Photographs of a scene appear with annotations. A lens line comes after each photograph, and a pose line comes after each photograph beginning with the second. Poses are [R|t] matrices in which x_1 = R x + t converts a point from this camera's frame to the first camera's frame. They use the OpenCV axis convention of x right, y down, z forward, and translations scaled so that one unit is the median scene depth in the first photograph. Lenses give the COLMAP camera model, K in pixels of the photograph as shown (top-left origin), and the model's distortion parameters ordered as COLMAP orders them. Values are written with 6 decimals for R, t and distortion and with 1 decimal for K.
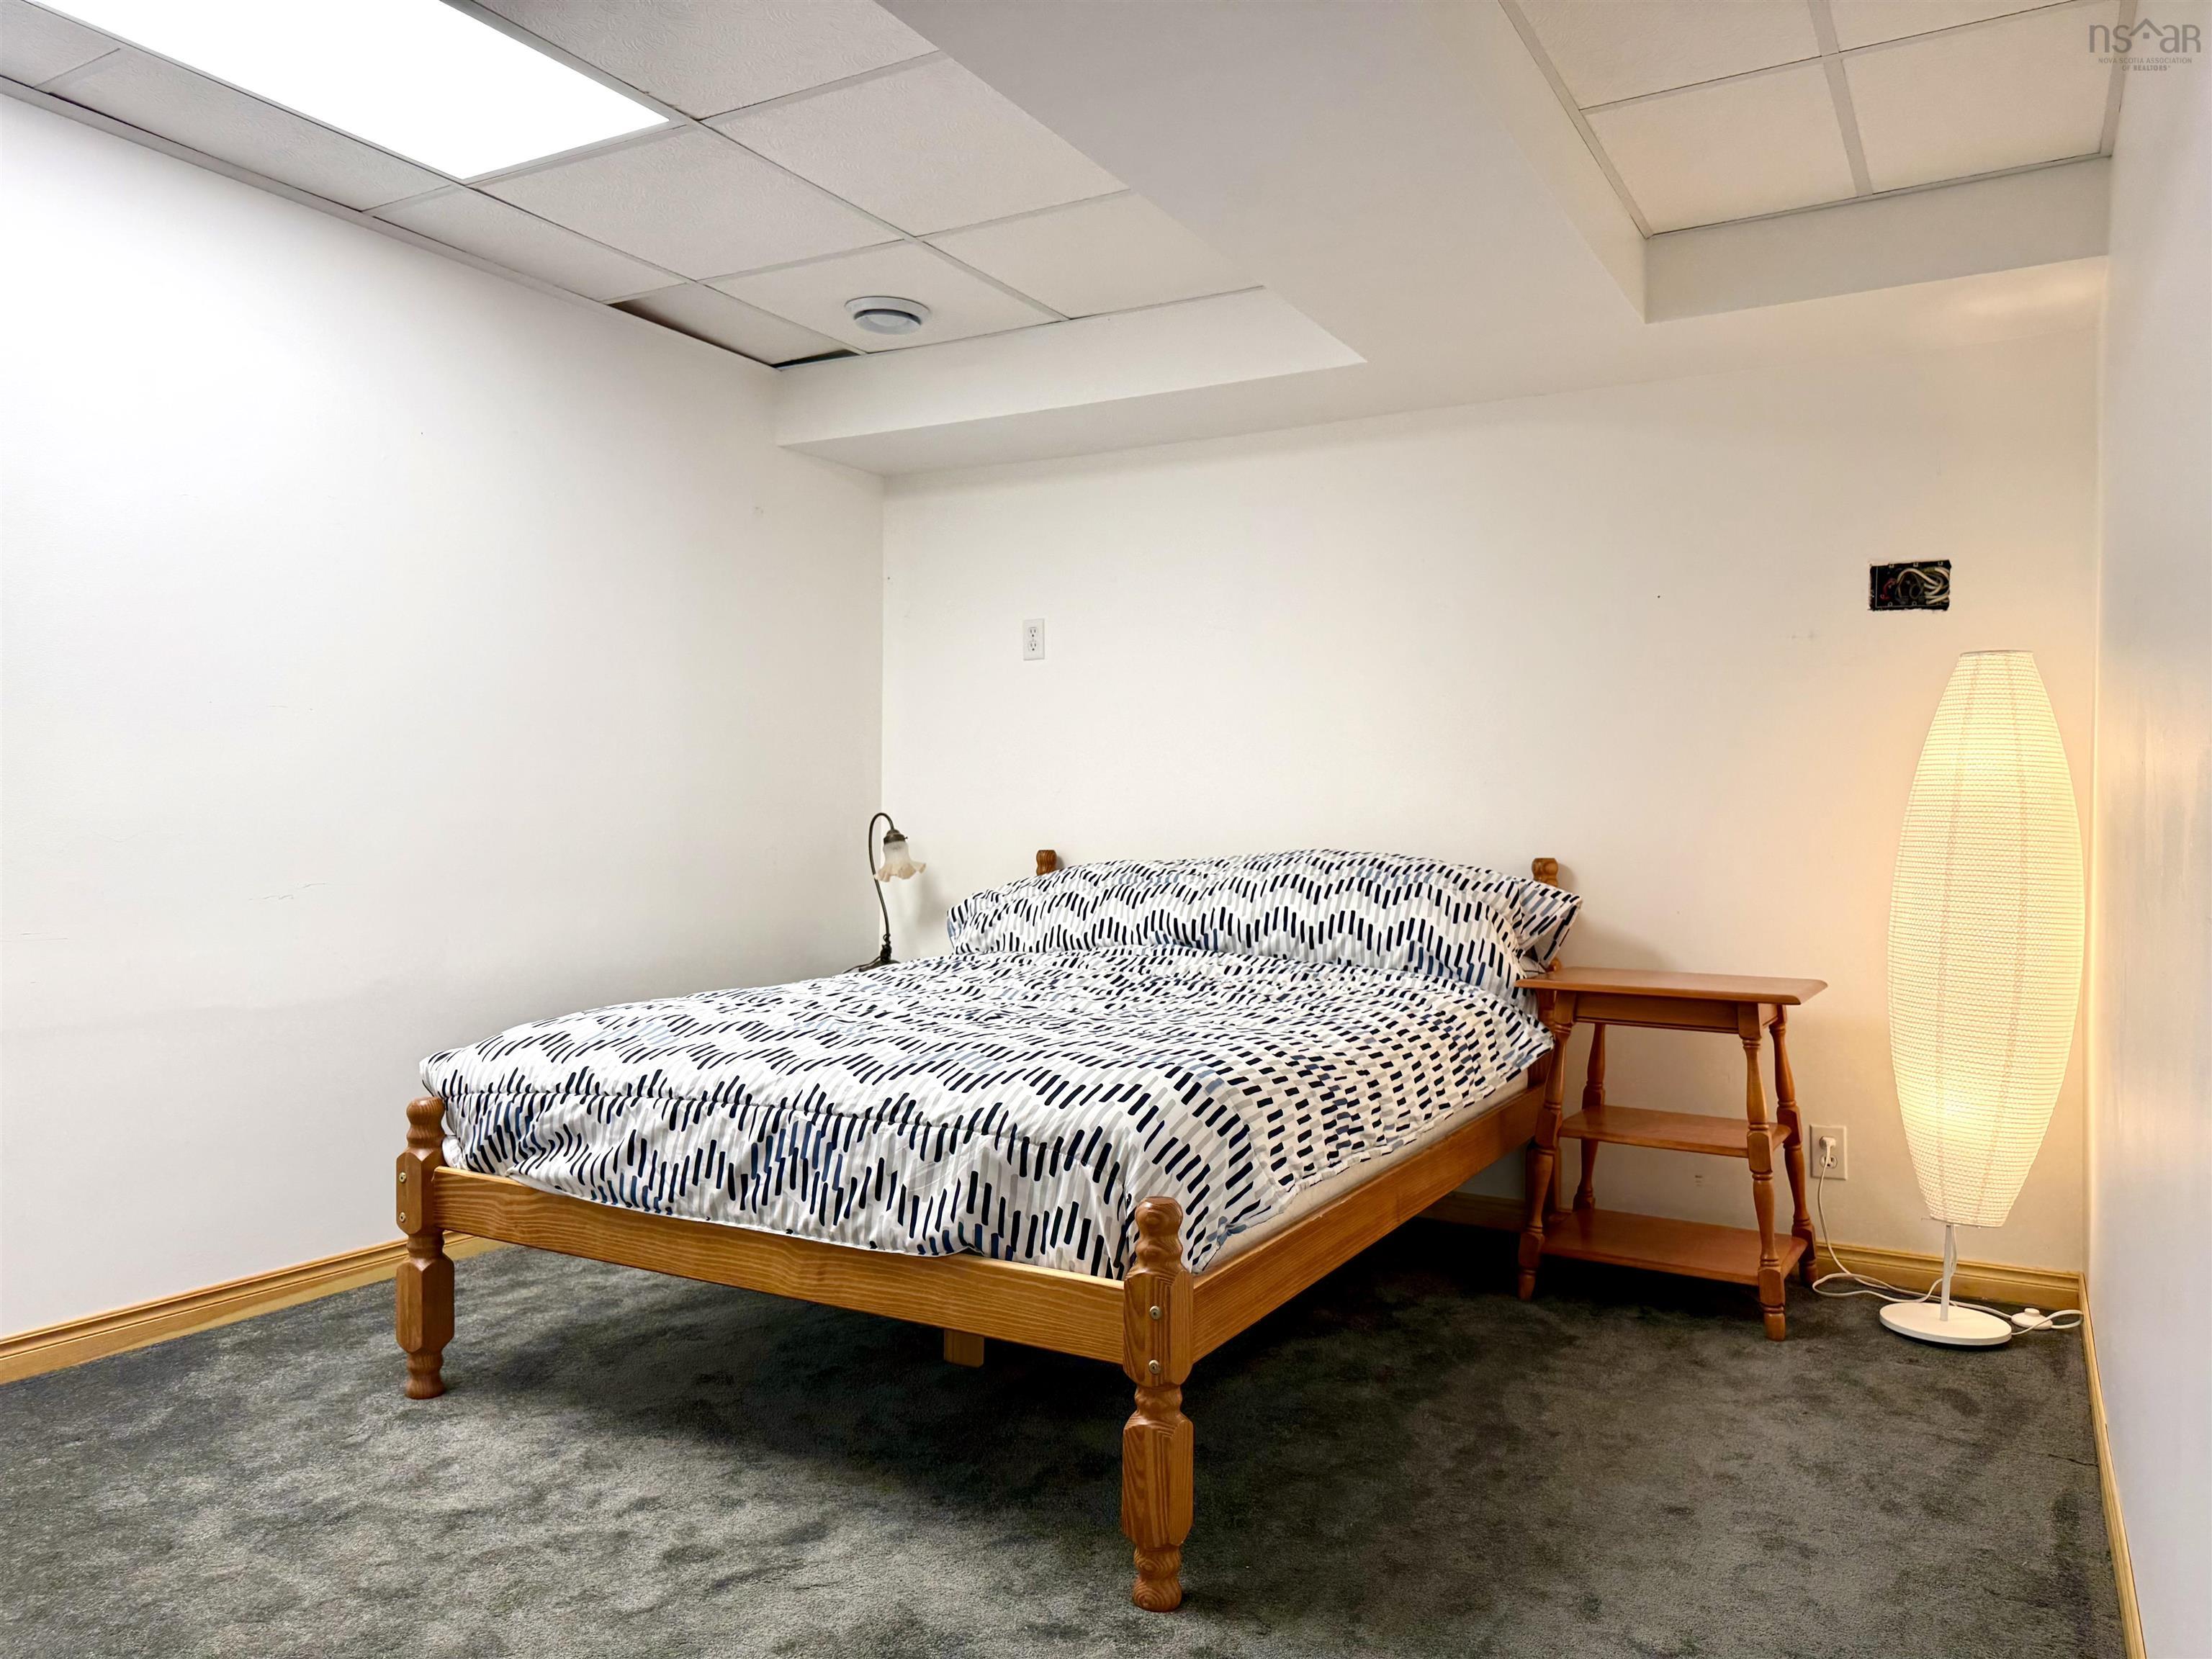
lens RADIAL K [[1573.0, 0, 1107.3], [0, 1573.0, 825.9], [0, 0, 1]] dist [0.012607, -0.025344]
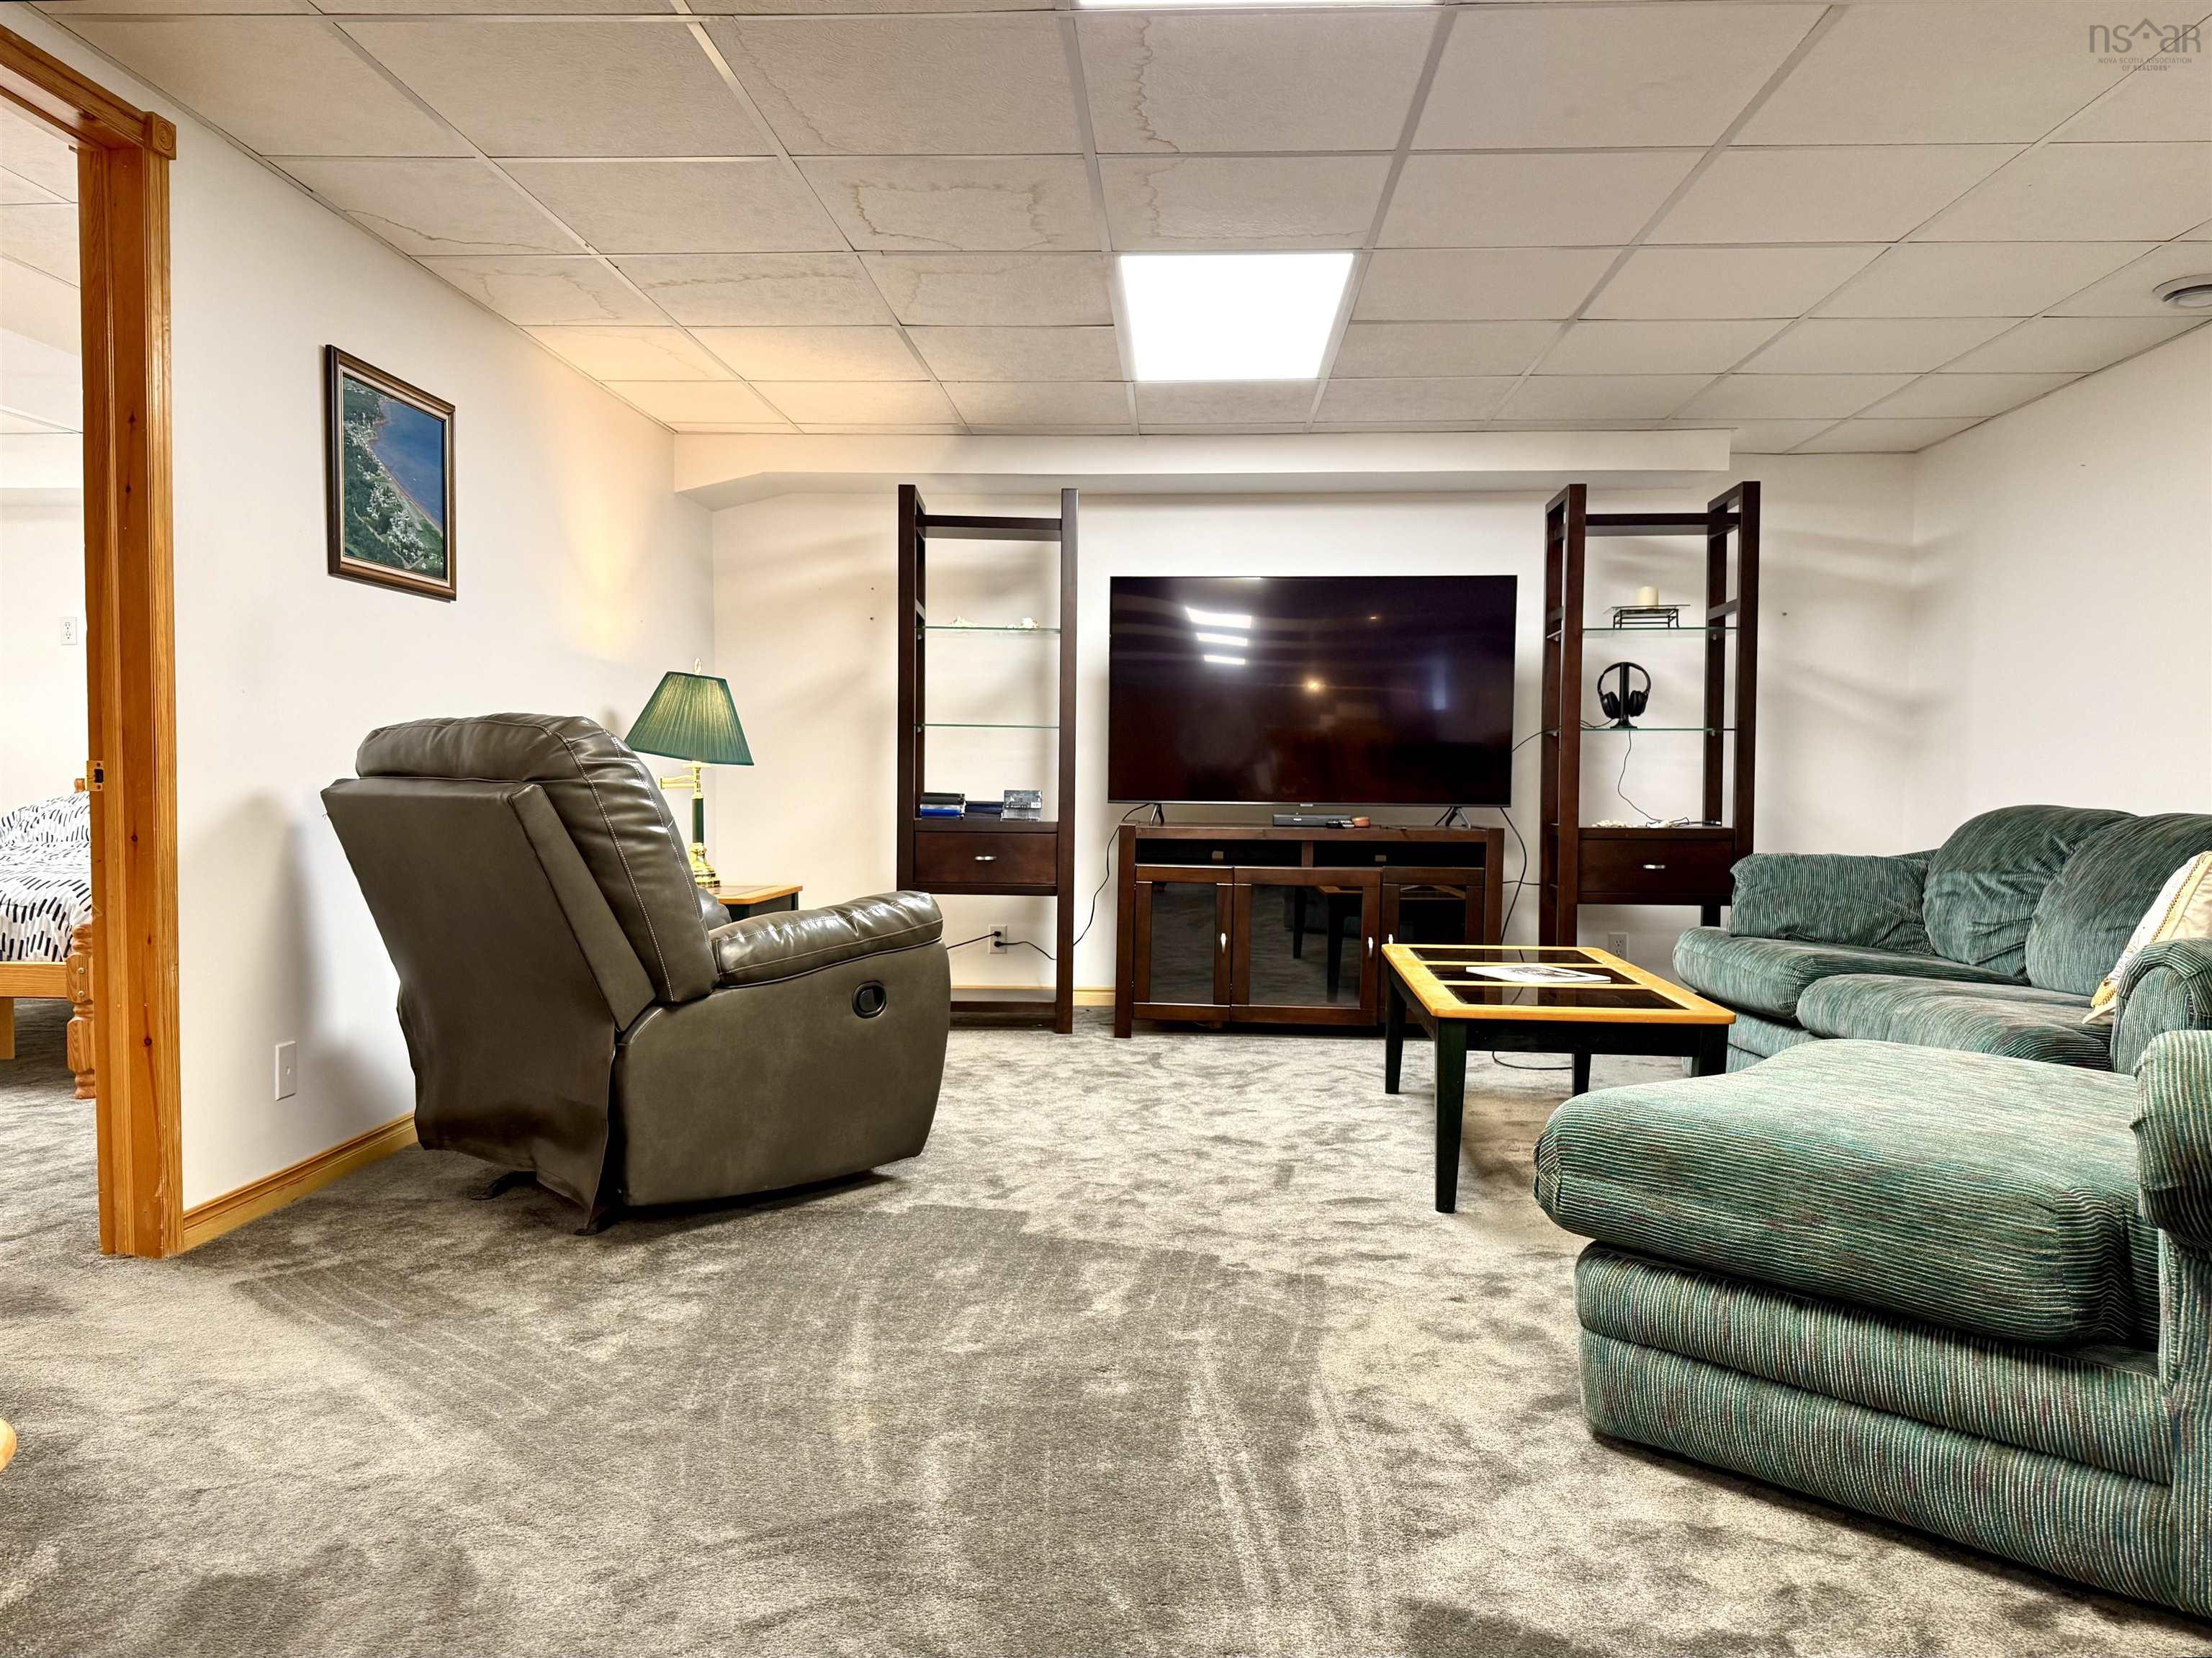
lens RADIAL K [[1572.9, 0, 1109.8], [0, 1572.9, 844.8], [0, 0, 1]] dist [0.012607, -0.025344]
pose [[0.887470, -0.033259, 0.459663, 0.290462], [0.010287, 0.998574, 0.052391, 0.022049], [-0.460750, -0.041767, 0.886547, -1.588840]]
